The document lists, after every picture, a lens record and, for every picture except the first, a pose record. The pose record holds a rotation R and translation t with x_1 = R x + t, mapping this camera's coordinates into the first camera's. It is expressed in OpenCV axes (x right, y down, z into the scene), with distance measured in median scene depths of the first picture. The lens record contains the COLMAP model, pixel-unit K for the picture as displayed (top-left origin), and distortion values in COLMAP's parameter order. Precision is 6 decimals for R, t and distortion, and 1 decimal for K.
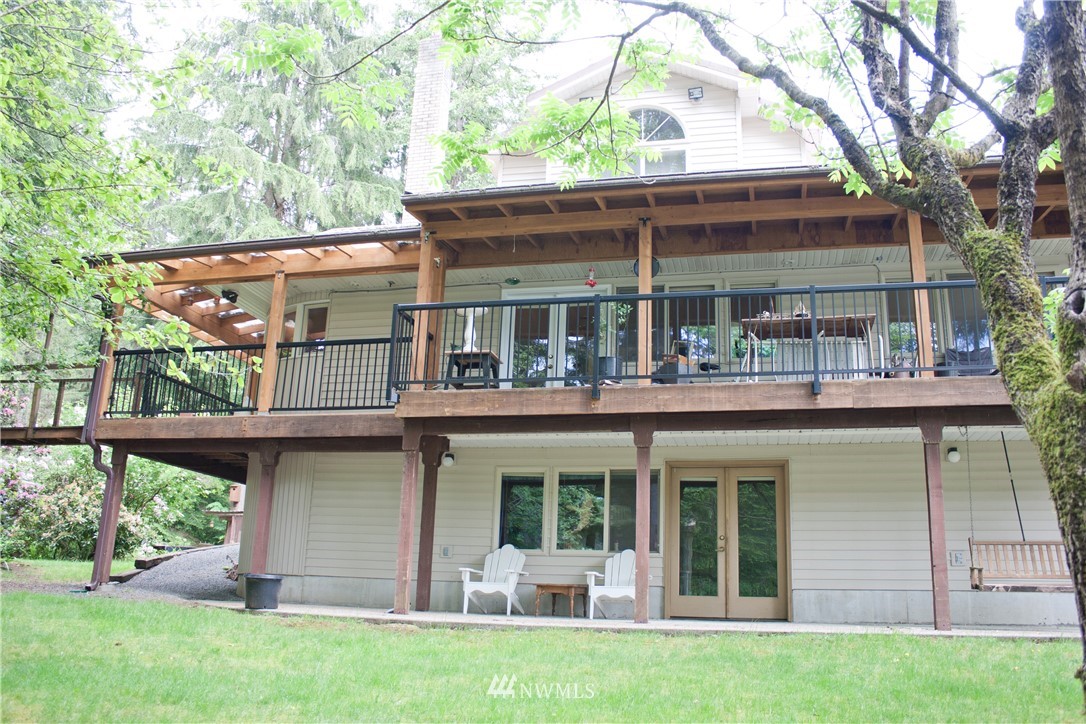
lens RADIAL K [[950.5, 0, 543.0], [0, 950.5, 362.0], [0, 0, 1]] dist [-0.012668, -0.001274]
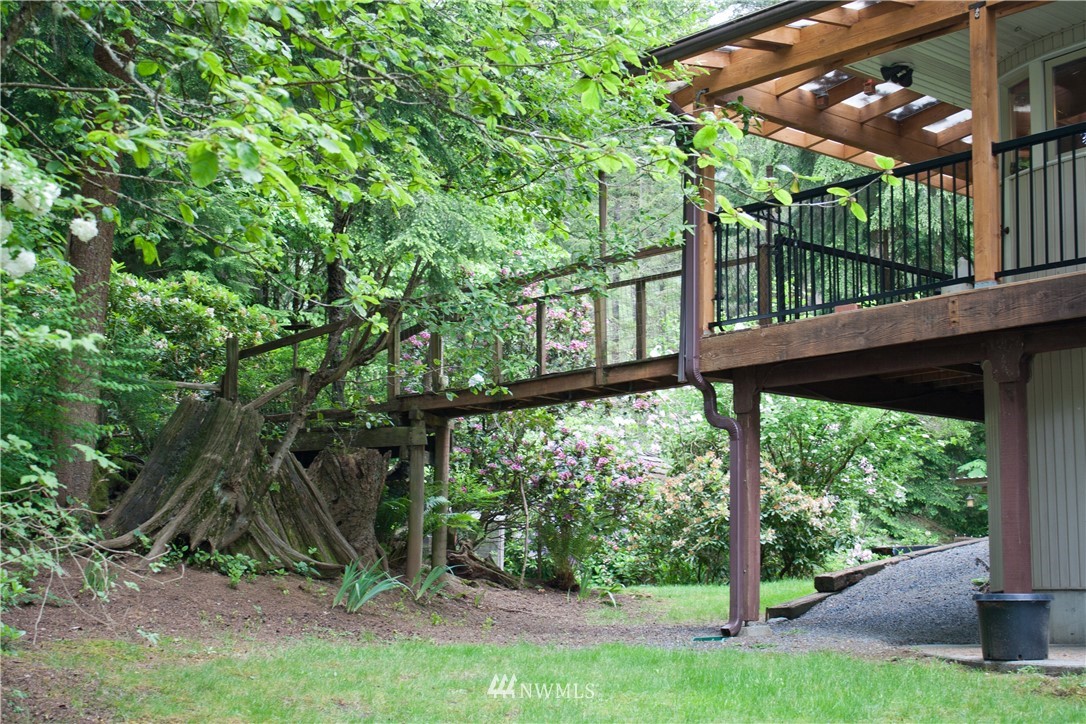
lens RADIAL K [[1712.1, 0, 543.0], [0, 1712.1, 362.0], [0, 0, 1]] dist [-0.066243, 0.078832]
pose [[0.811464, -0.123583, -0.571186, 0.031538], [0.175361, 0.983836, 0.036263, 0.019399], [0.557472, -0.129590, 0.820019, 0.100948]]
